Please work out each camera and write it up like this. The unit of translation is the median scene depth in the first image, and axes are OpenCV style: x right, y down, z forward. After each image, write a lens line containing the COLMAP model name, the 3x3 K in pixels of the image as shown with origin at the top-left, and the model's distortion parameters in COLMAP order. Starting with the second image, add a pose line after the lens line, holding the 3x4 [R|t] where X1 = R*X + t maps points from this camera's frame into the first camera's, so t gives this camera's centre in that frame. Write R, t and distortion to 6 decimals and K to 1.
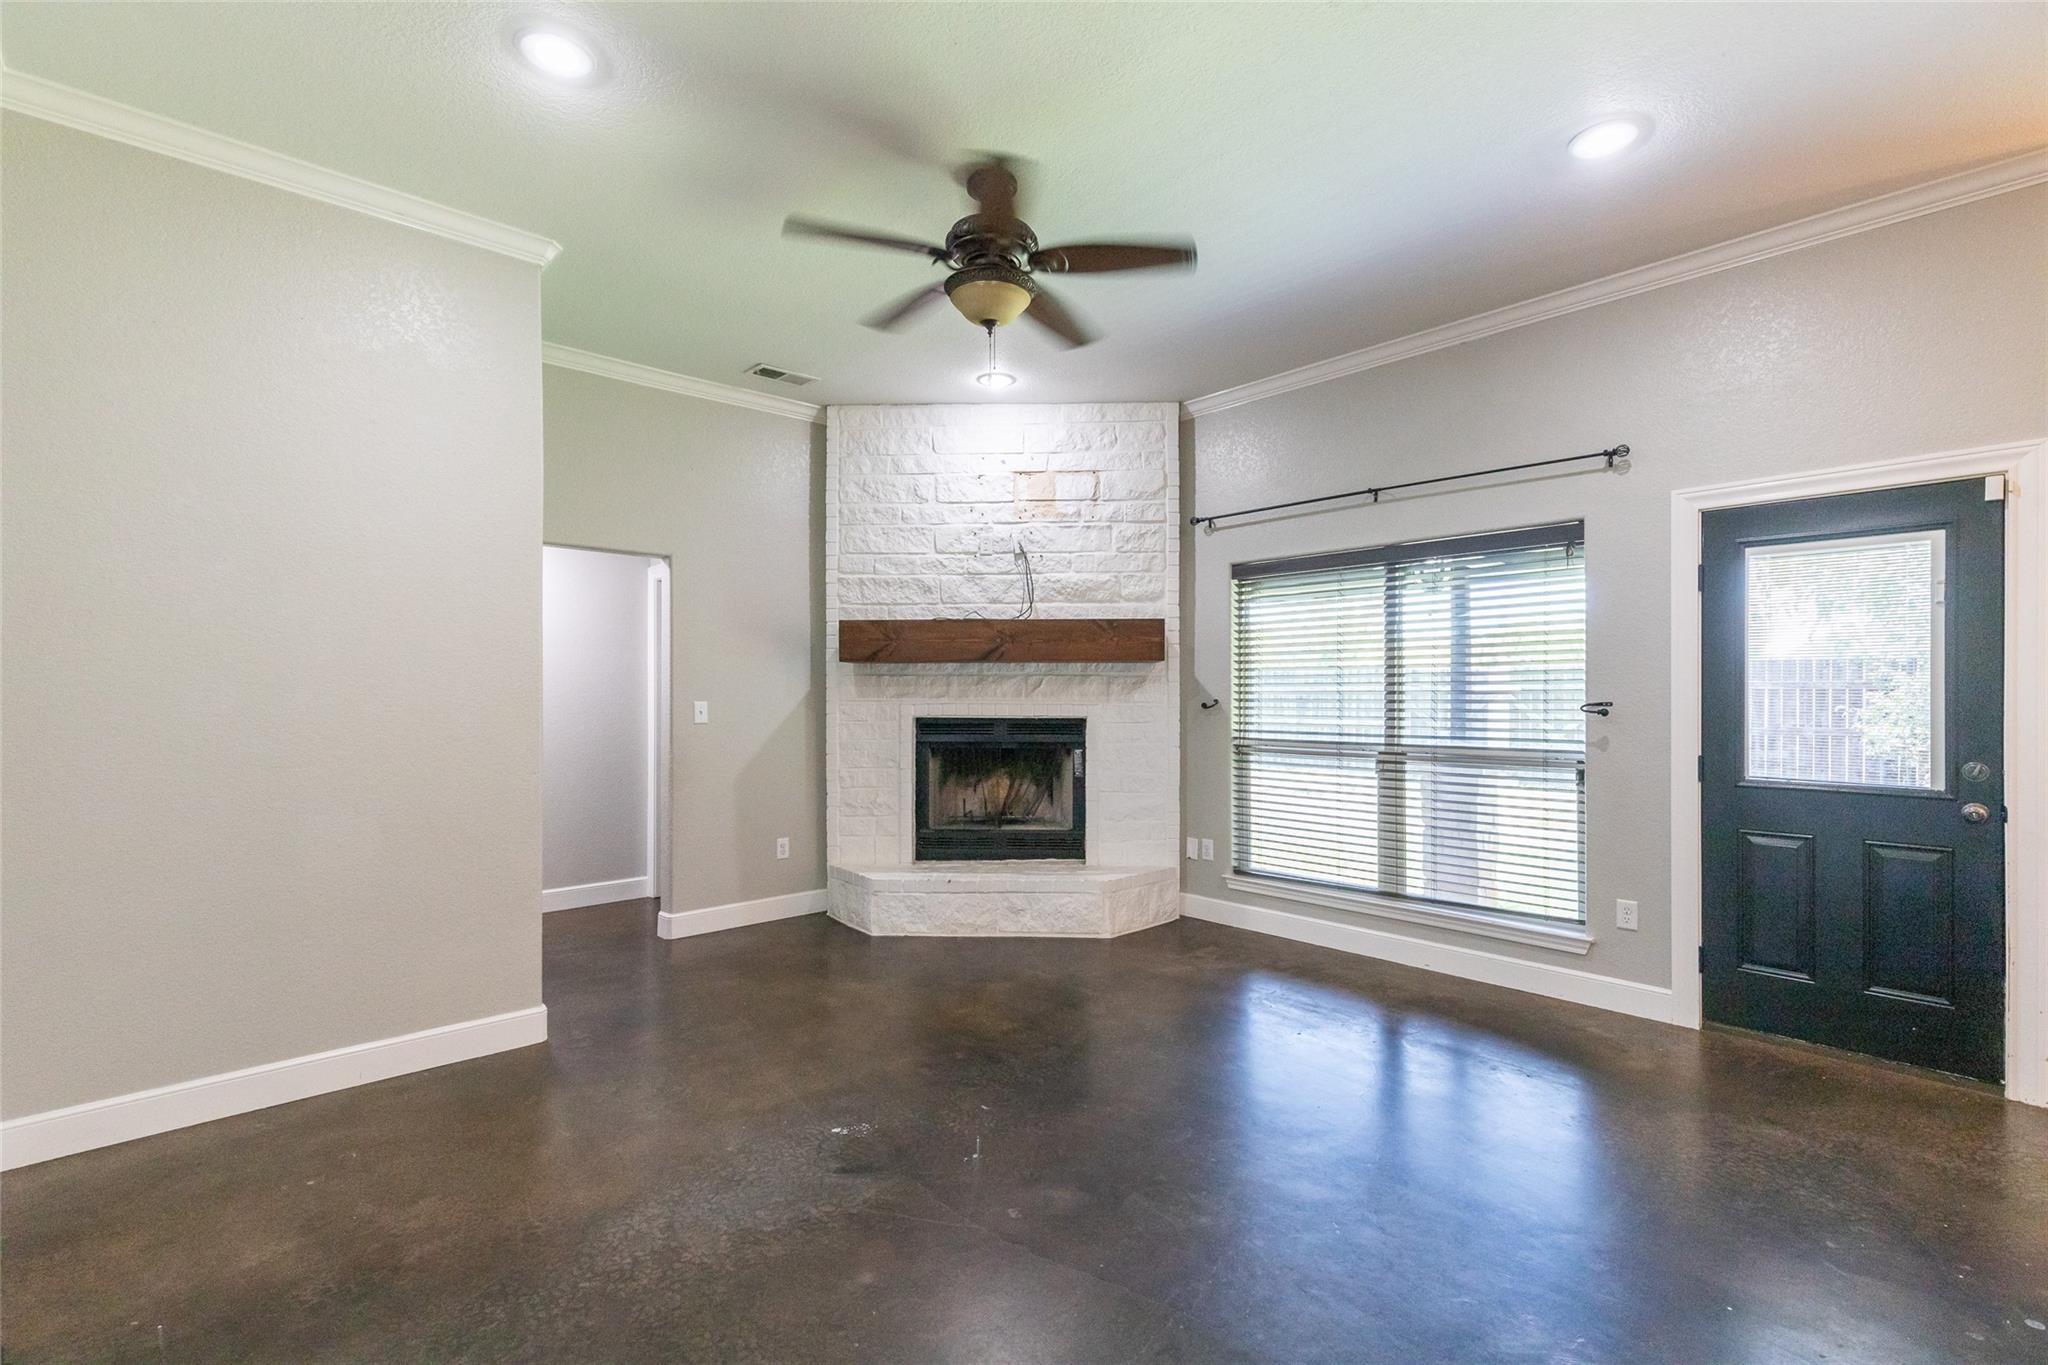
lens RADIAL K [[912.7, 0, 1019.2], [0, 912.7, 685.2], [0, 0, 1]] dist [-0.000145, -0.000108]
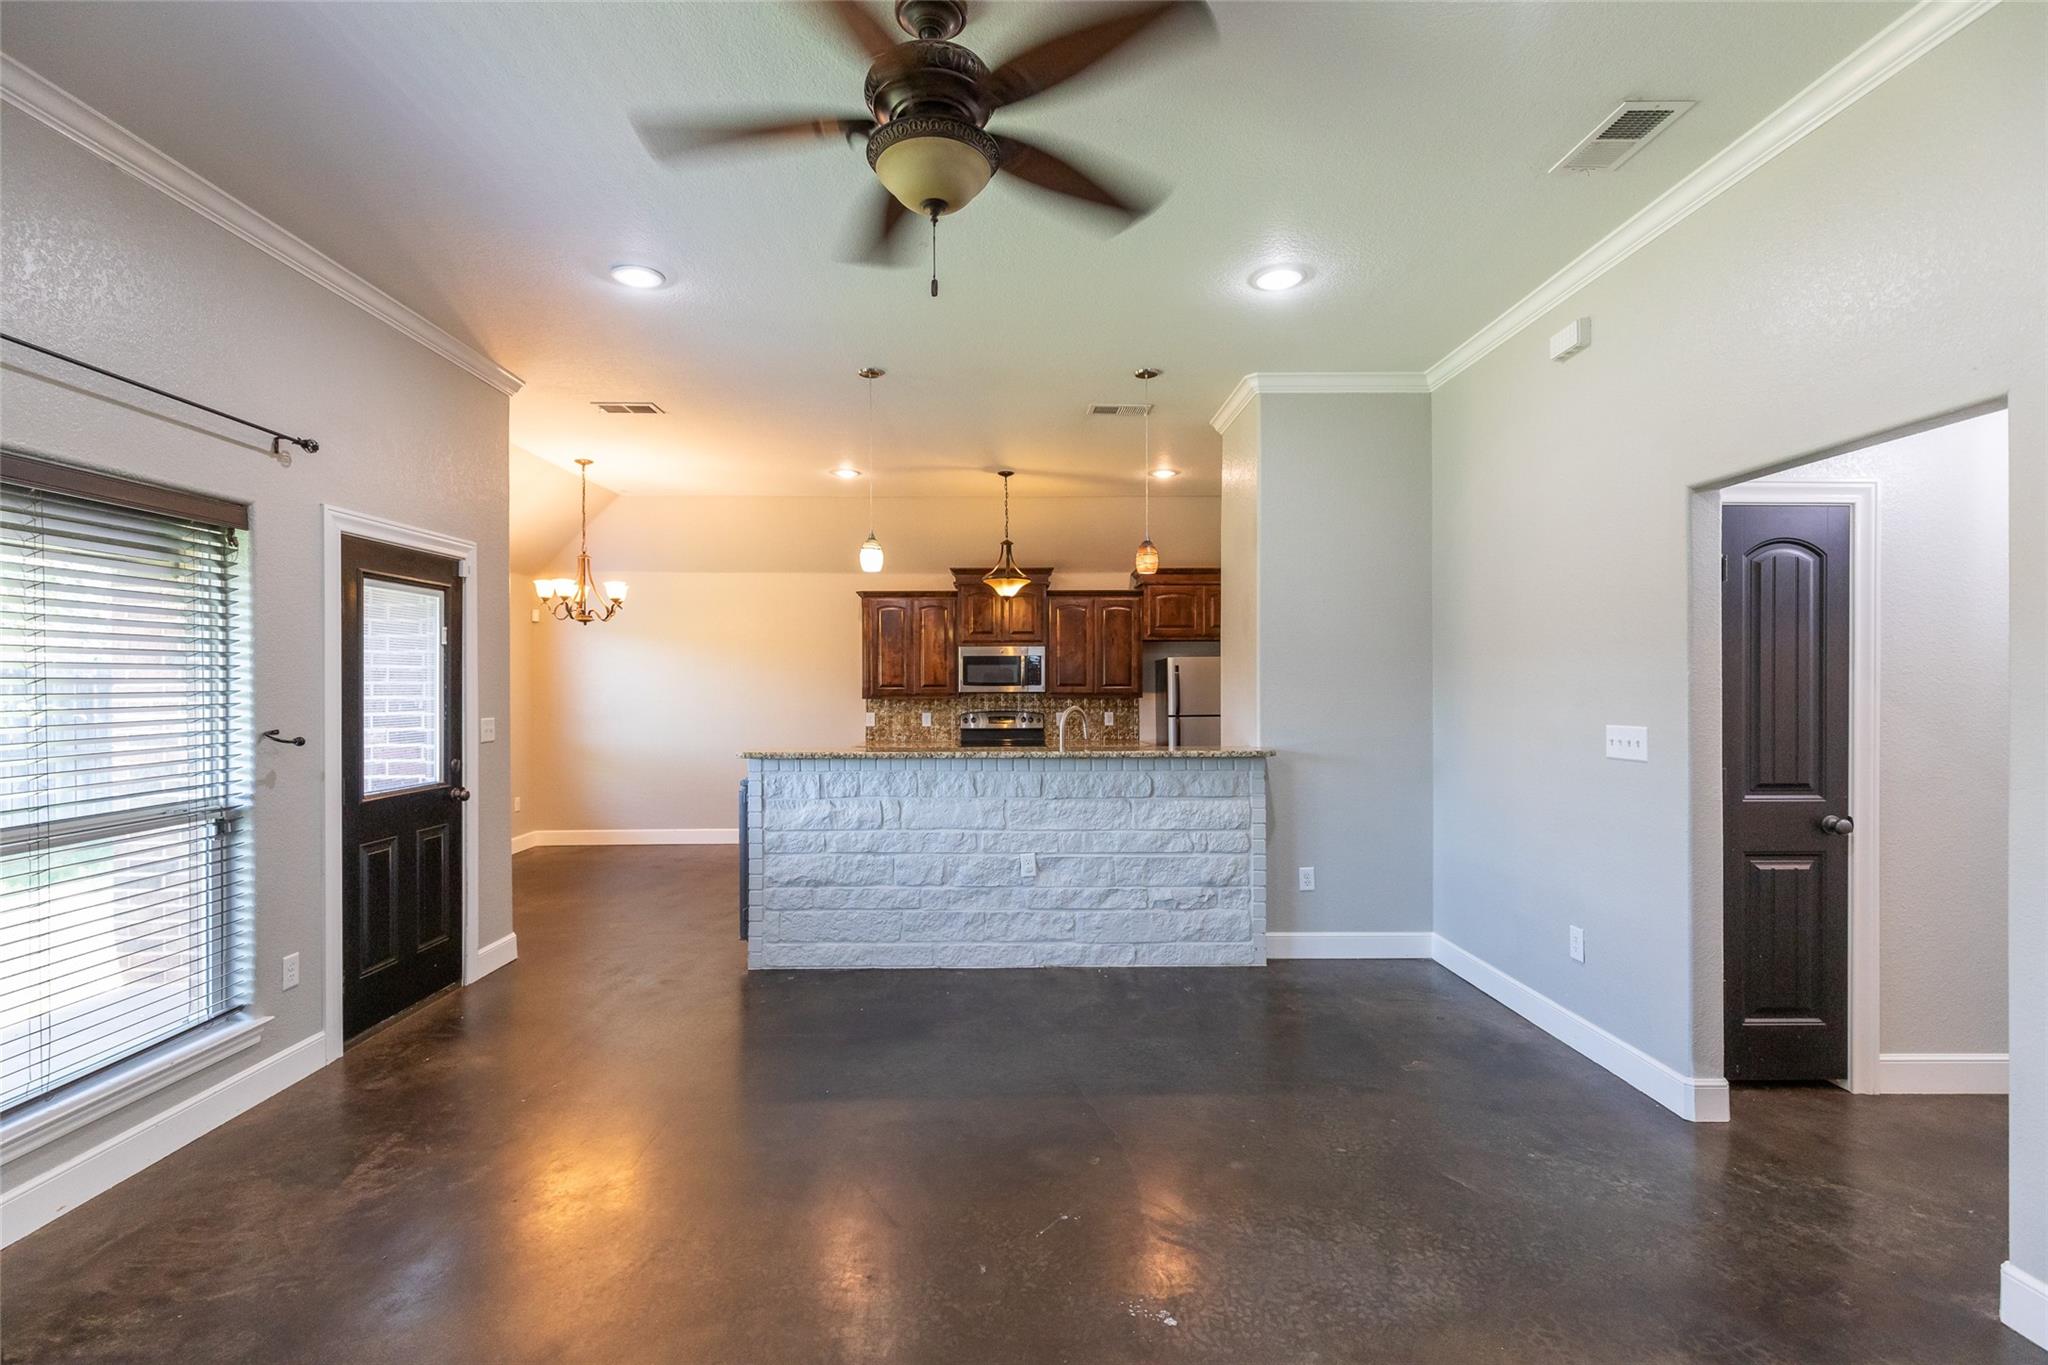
lens RADIAL K [[912.7, 0, 1015.7], [0, 912.7, 683.7], [0, 0, 1]] dist [-0.000145, -0.000108]
pose [[-0.754111, -0.000069, 0.656747, -0.422648], [0.000260, 1.000000, 0.000404, -0.024917], [-0.656747, 0.000475, -0.754110, 1.172040]]
